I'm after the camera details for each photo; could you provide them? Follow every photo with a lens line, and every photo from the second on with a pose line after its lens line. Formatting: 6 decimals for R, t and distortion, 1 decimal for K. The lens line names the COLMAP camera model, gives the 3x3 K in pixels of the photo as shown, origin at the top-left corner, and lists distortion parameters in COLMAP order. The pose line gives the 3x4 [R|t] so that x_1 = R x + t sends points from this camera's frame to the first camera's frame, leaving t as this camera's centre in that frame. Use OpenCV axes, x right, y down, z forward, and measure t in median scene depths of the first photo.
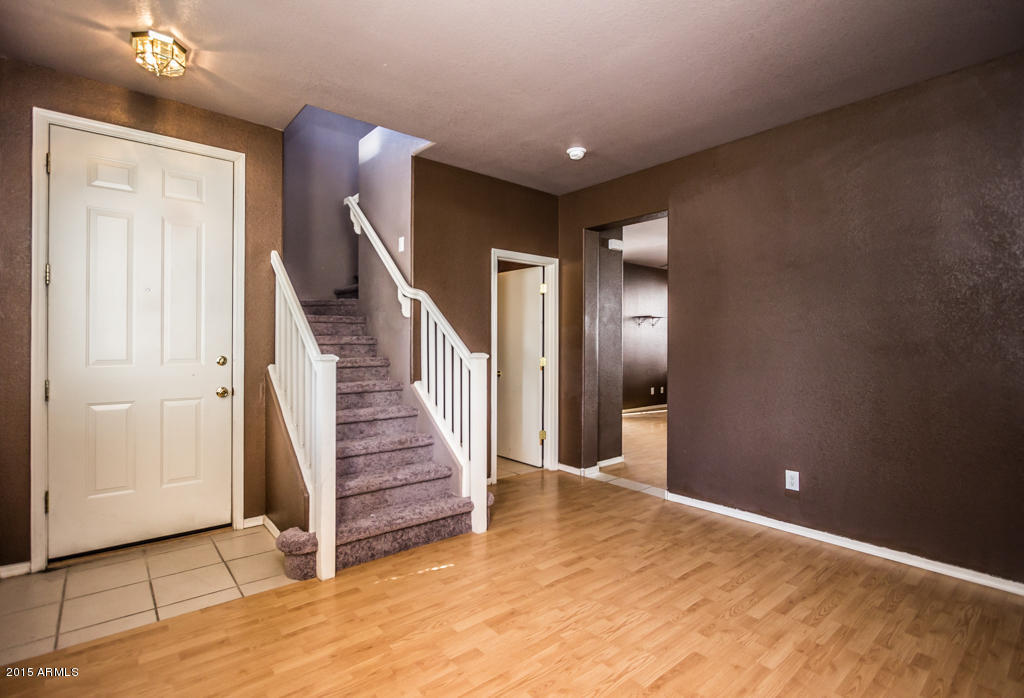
lens RADIAL K [[481.7, 0, 499.8], [0, 481.7, 343.8], [0, 0, 1]] dist [-0.011726, -0.000343]
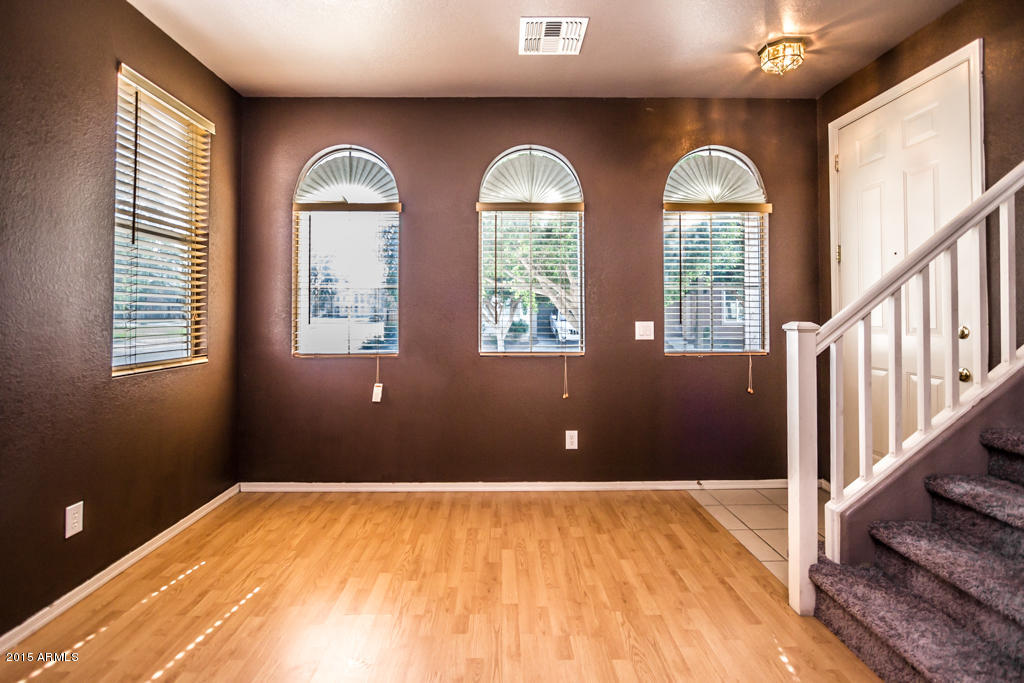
lens RADIAL K [[481.1, 0, 503.4], [0, 481.1, 307.0], [0, 0, 1]] dist [-0.016526, -0.000066]
pose [[-0.618543, -0.013570, -0.785634, 0.473675], [-0.003029, 0.999885, -0.014886, 0.008687], [0.785745, -0.006828, -0.618513, 0.955895]]
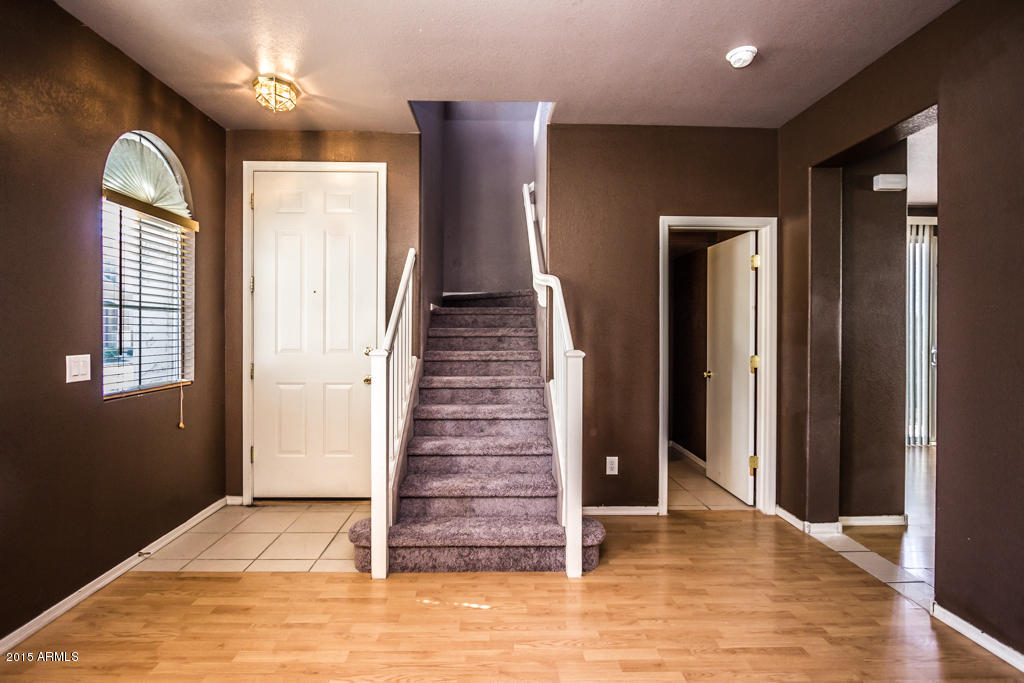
lens RADIAL K [[473.6, 0, 505.7], [0, 473.6, 333.1], [0, 0, 1]] dist [-0.013116, -0.000069]
pose [[0.793022, 0.003246, -0.609184, 0.373478], [-0.001731, 0.999994, 0.003076, -0.012597], [0.609191, -0.001385, 0.793023, 0.340257]]
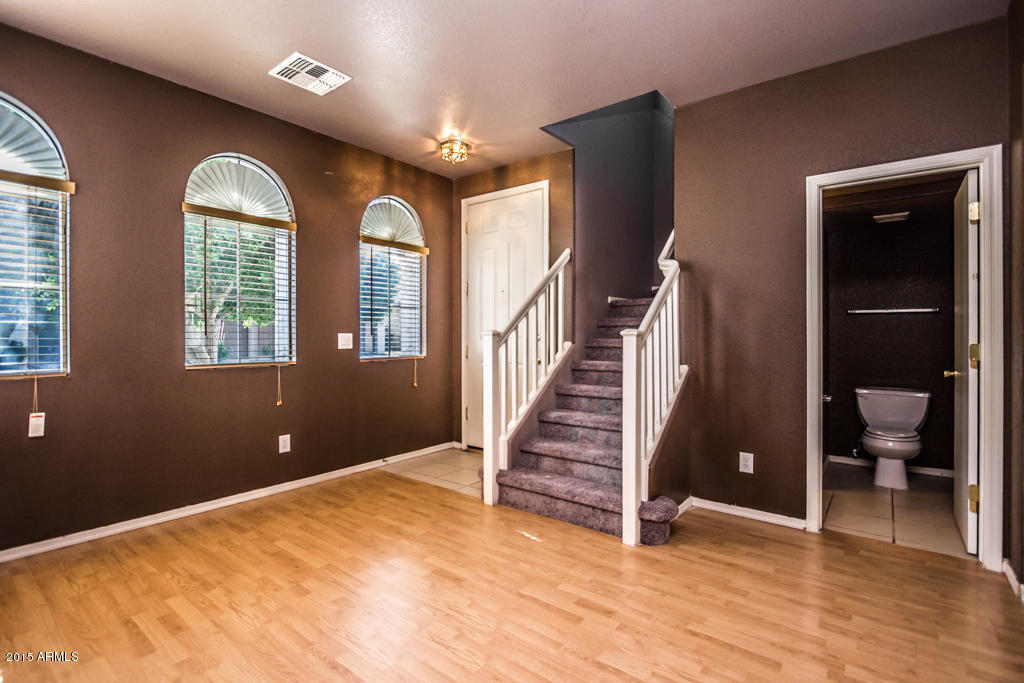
lens RADIAL K [[482.4, 0, 512.4], [0, 482.4, 335.6], [0, 0, 1]] dist [-0.014810, -0.000181]
pose [[0.227569, -0.003670, -0.973755, 0.788114], [-0.000380, 0.999992, -0.003858, 0.036461], [0.973762, 0.001247, 0.227566, 0.663414]]
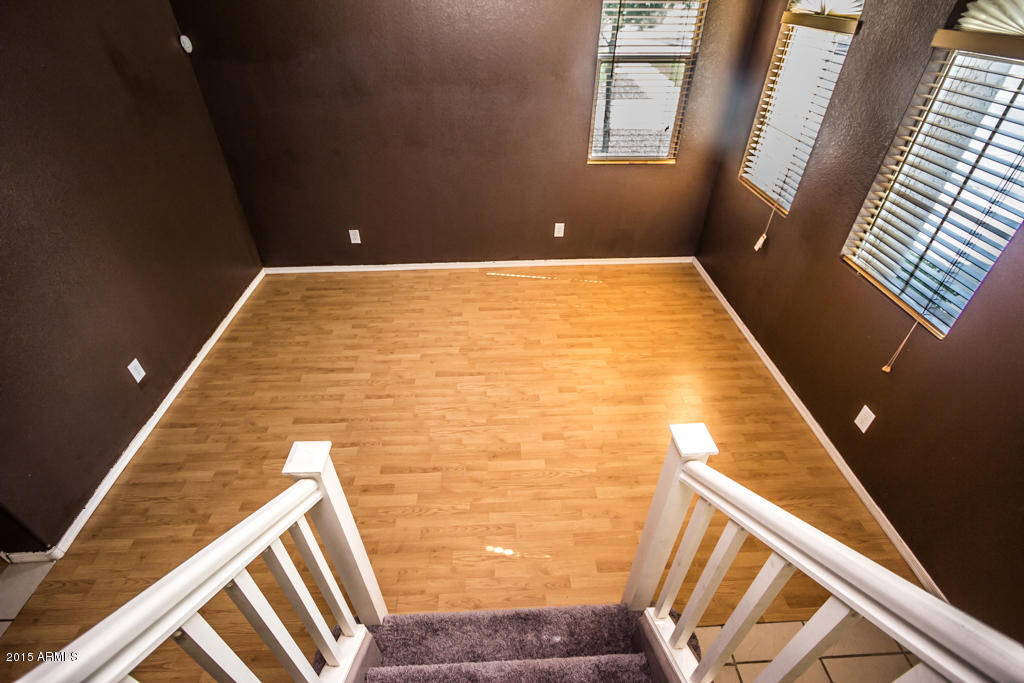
lens RADIAL K [[482.4, 0, 512.4], [0, 482.4, 335.6], [0, 0, 1]] dist [-0.014810, -0.000181]
pose [[-0.800782, -0.360551, 0.478280, -0.364675], [0.006370, 0.793350, 0.608732, -0.320161], [-0.598923, 0.490508, -0.633004, 1.202026]]
